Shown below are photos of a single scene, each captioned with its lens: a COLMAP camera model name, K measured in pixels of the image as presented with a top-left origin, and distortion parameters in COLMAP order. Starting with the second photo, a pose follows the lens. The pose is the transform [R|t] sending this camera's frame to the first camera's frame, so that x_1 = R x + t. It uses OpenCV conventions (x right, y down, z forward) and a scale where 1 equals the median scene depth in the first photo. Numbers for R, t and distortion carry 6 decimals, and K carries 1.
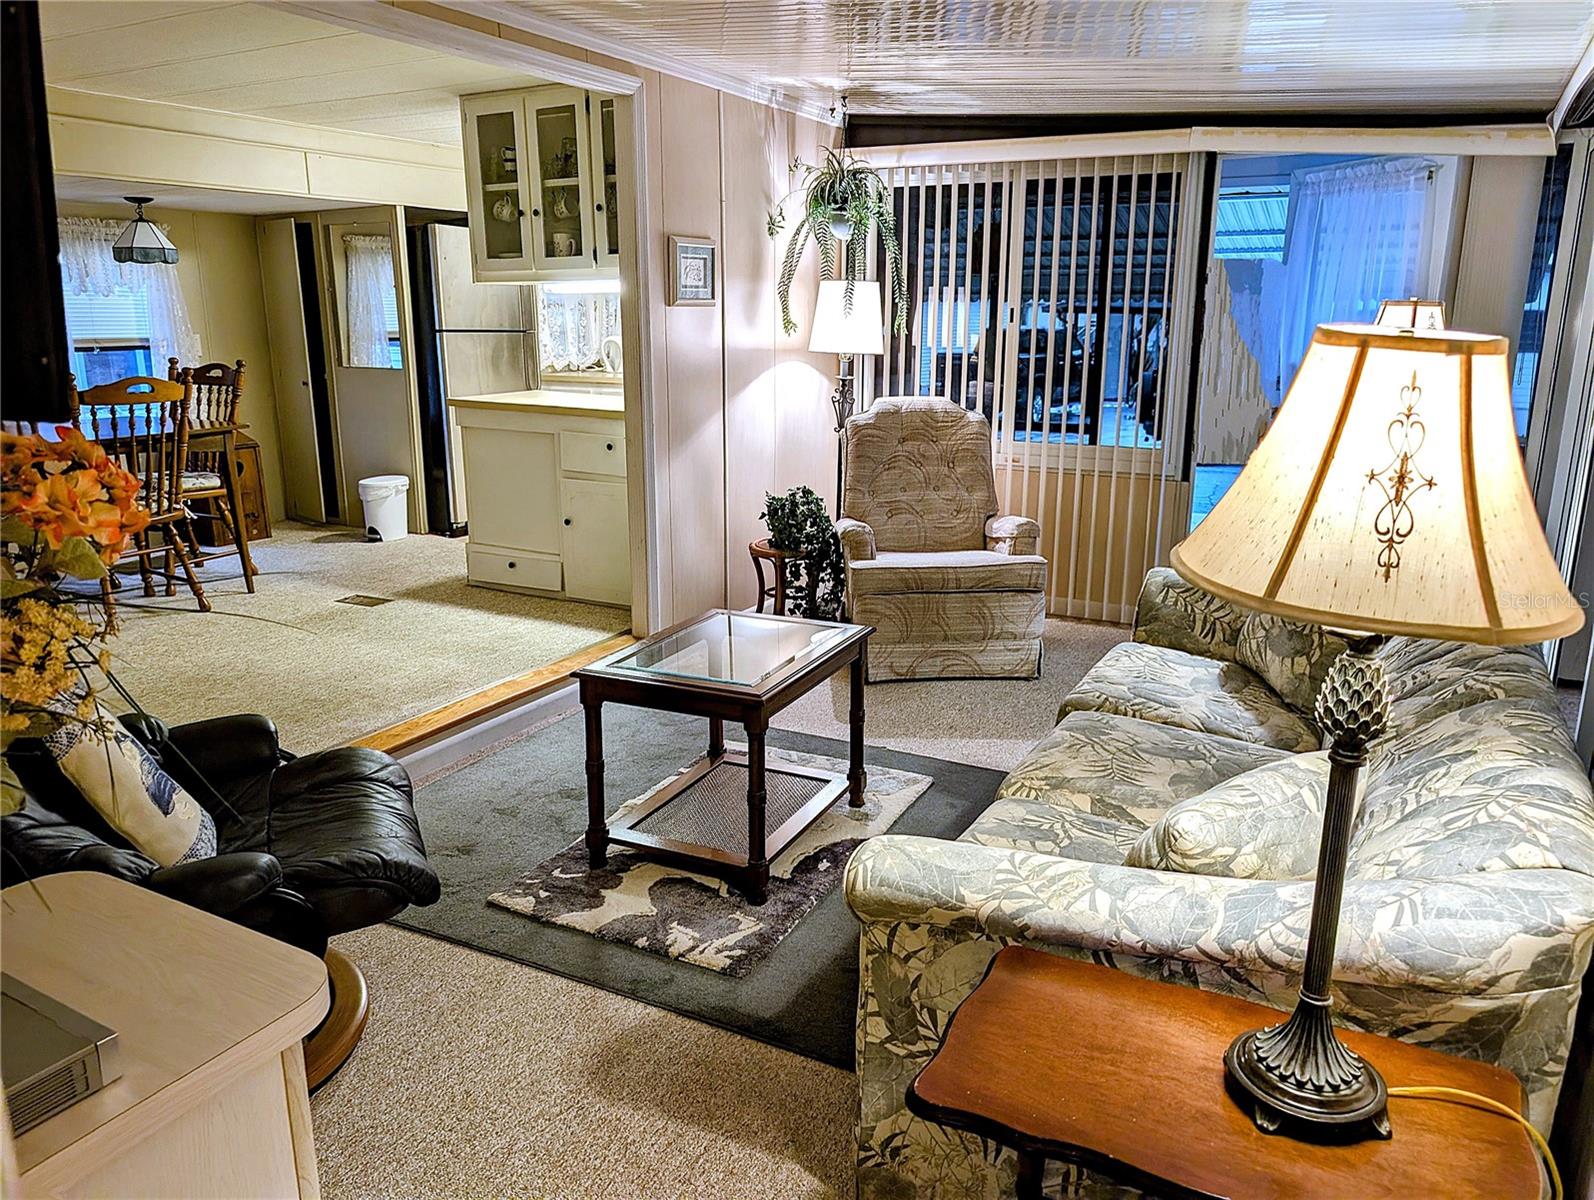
lens RADIAL K [[1149.0, 0, 821.1], [0, 1149.0, 603.6], [0, 0, 1]] dist [0.022785, -0.001900]
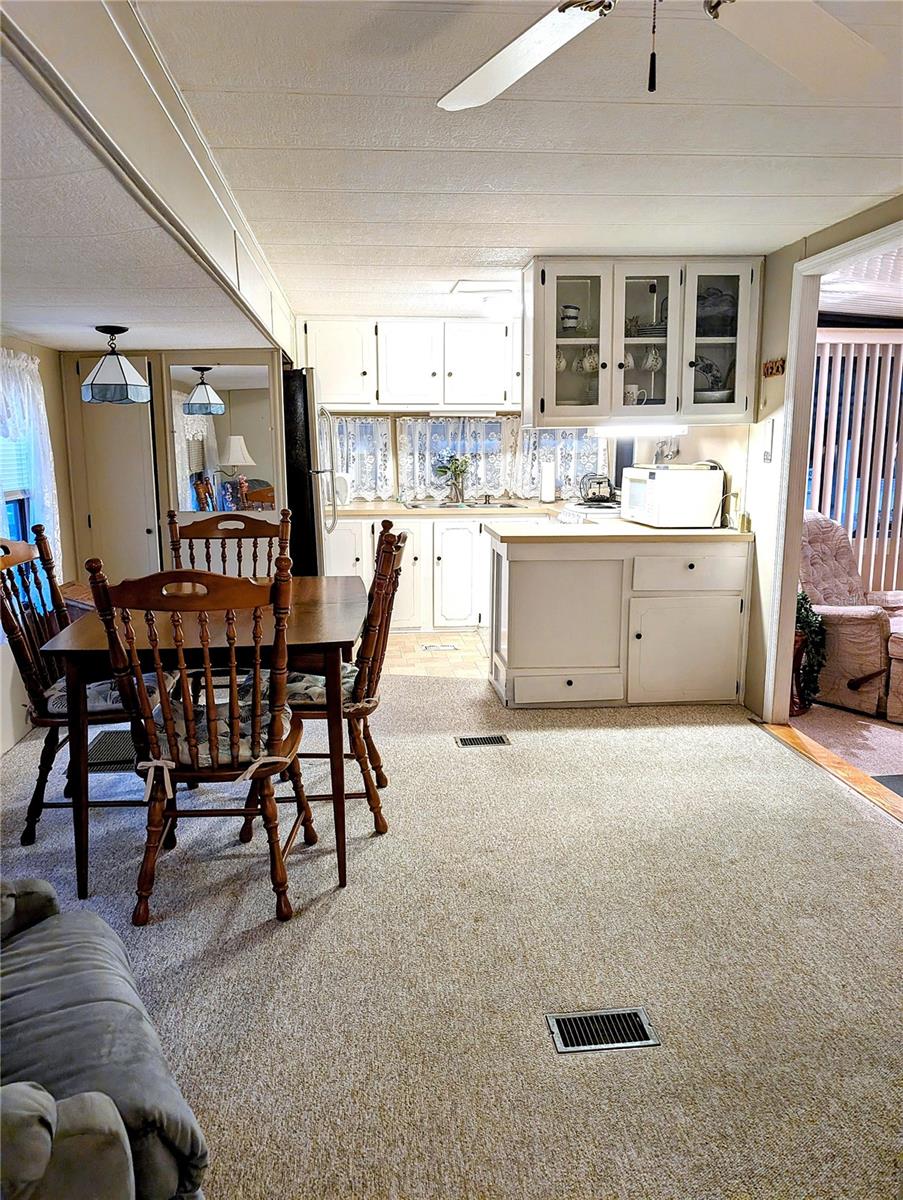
lens RADIAL K [[851.9, 0, 447.2], [0, 851.9, 597.9], [0, 0, 1]] dist [0.048629, -0.048274]
pose [[0.834550, -0.102754, 0.541266, -0.851301], [0.141971, 0.989383, -0.031074, -0.111765], [-0.532326, 0.102776, 0.840277, 0.407227]]
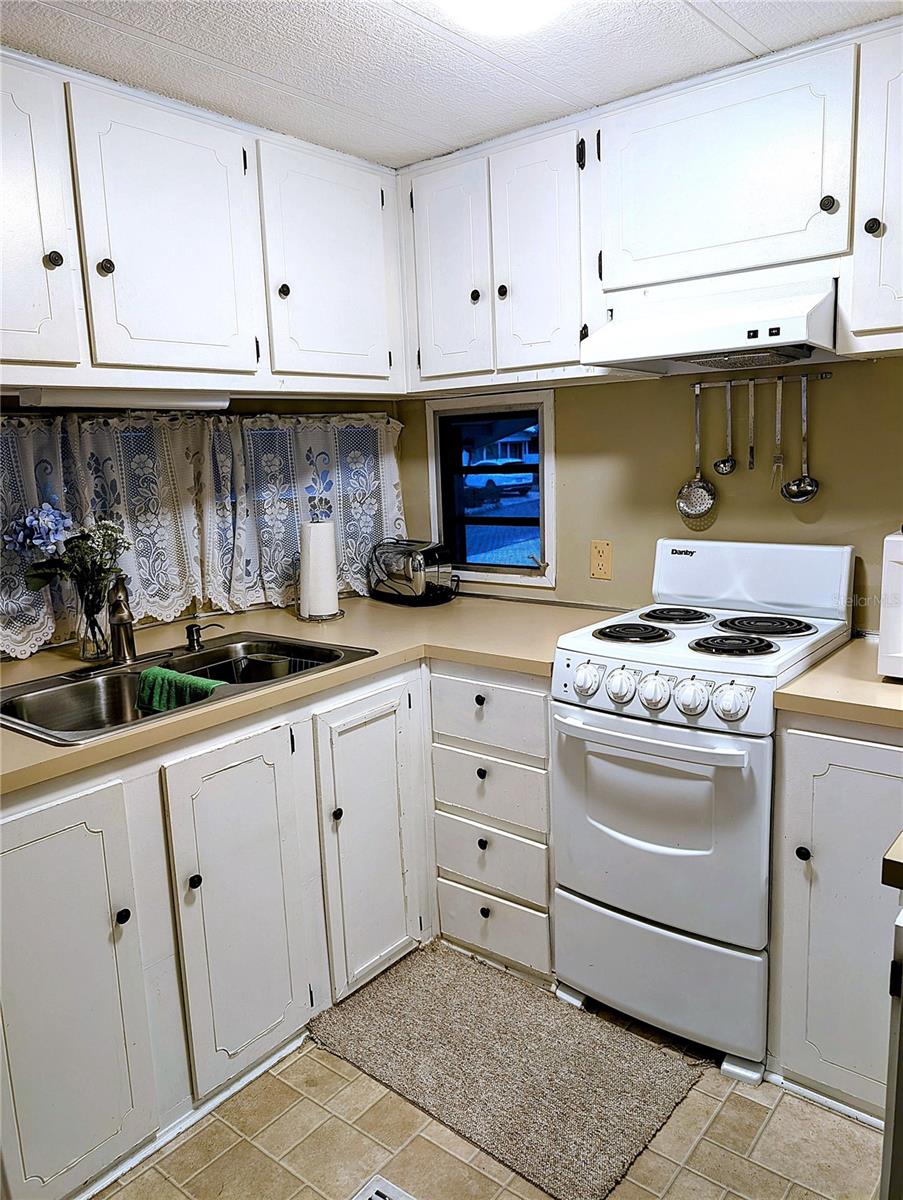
lens RADIAL K [[848.9, 0, 456.9], [0, 848.9, 598.0], [0, 0, 1]] dist [0.006658, -0.001097]
pose [[0.170853, -0.183890, 0.967984, -0.504125], [0.281613, 0.950561, 0.130874, -0.337166], [-0.944195, 0.250237, 0.214192, 1.218715]]
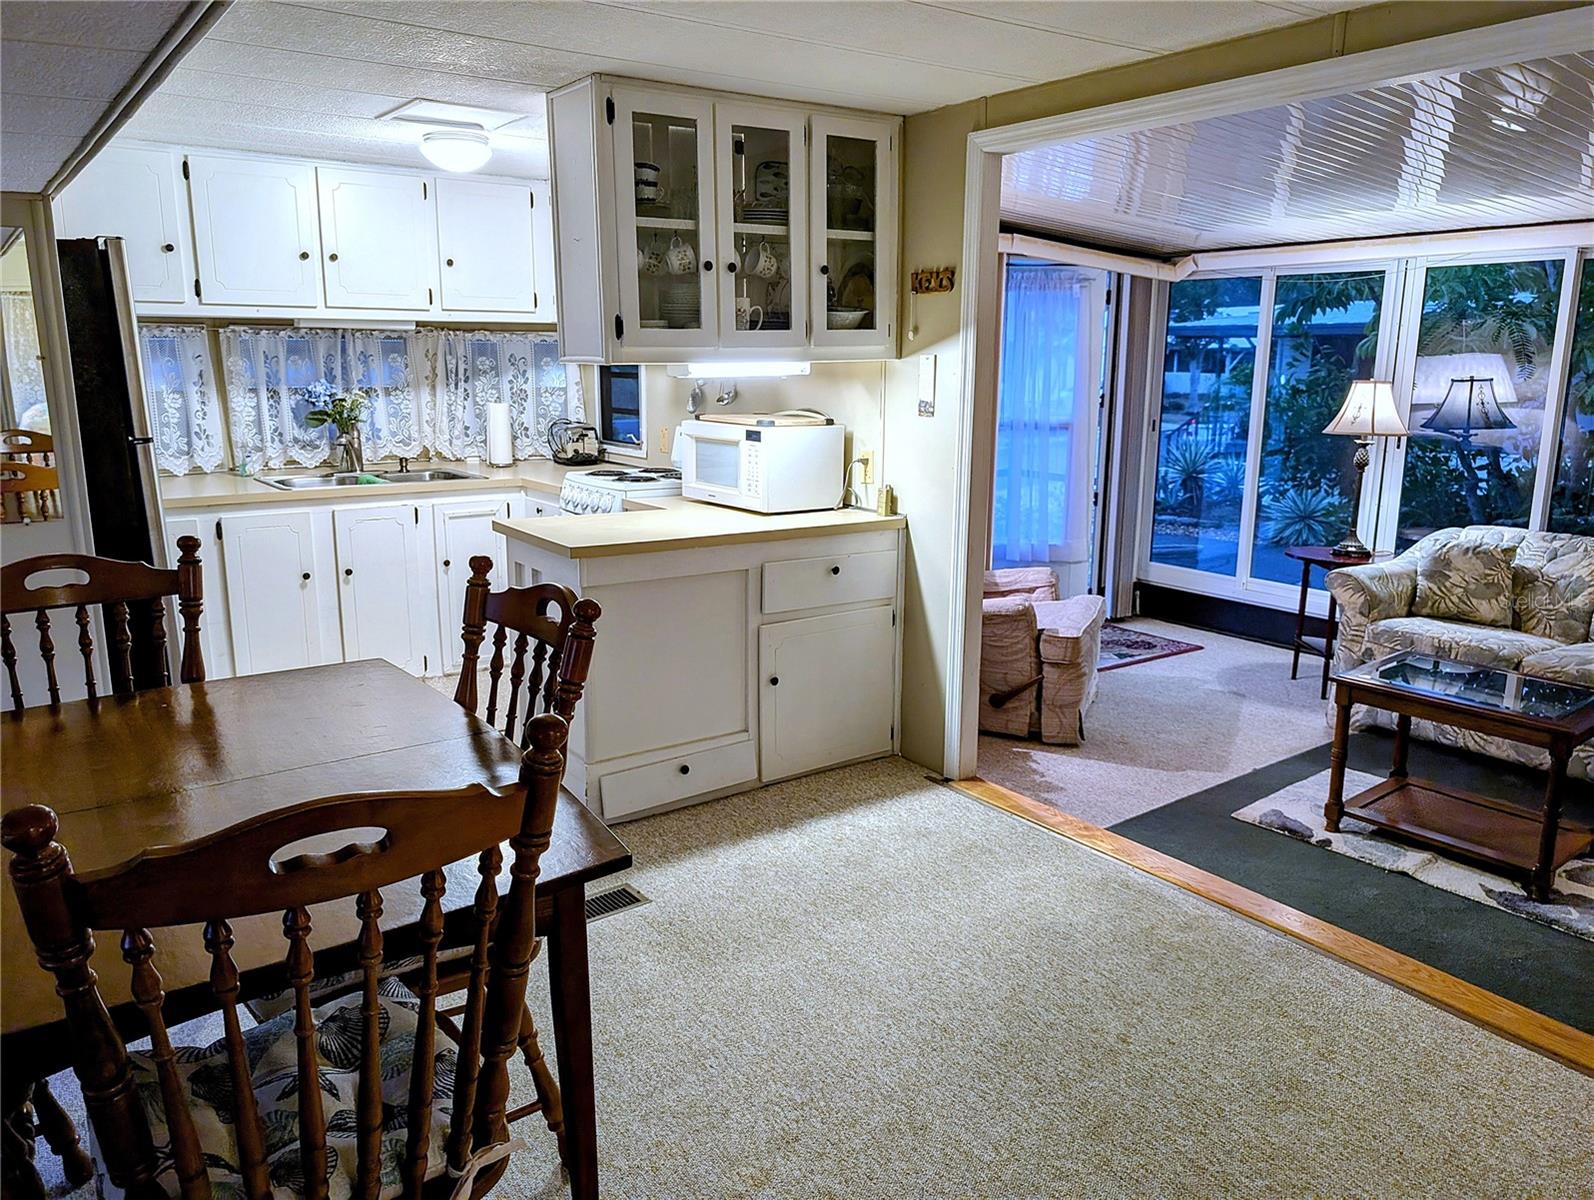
lens RADIAL K [[1131.6, 0, 787.2], [0, 1131.6, 594.5], [0, 0, 1]] dist [0.048629, -0.048274]
pose [[0.448276, -0.187234, 0.874066, -0.871975], [0.219096, 0.971005, 0.095633, -0.199451], [-0.866629, 0.148635, 0.476301, 0.657315]]
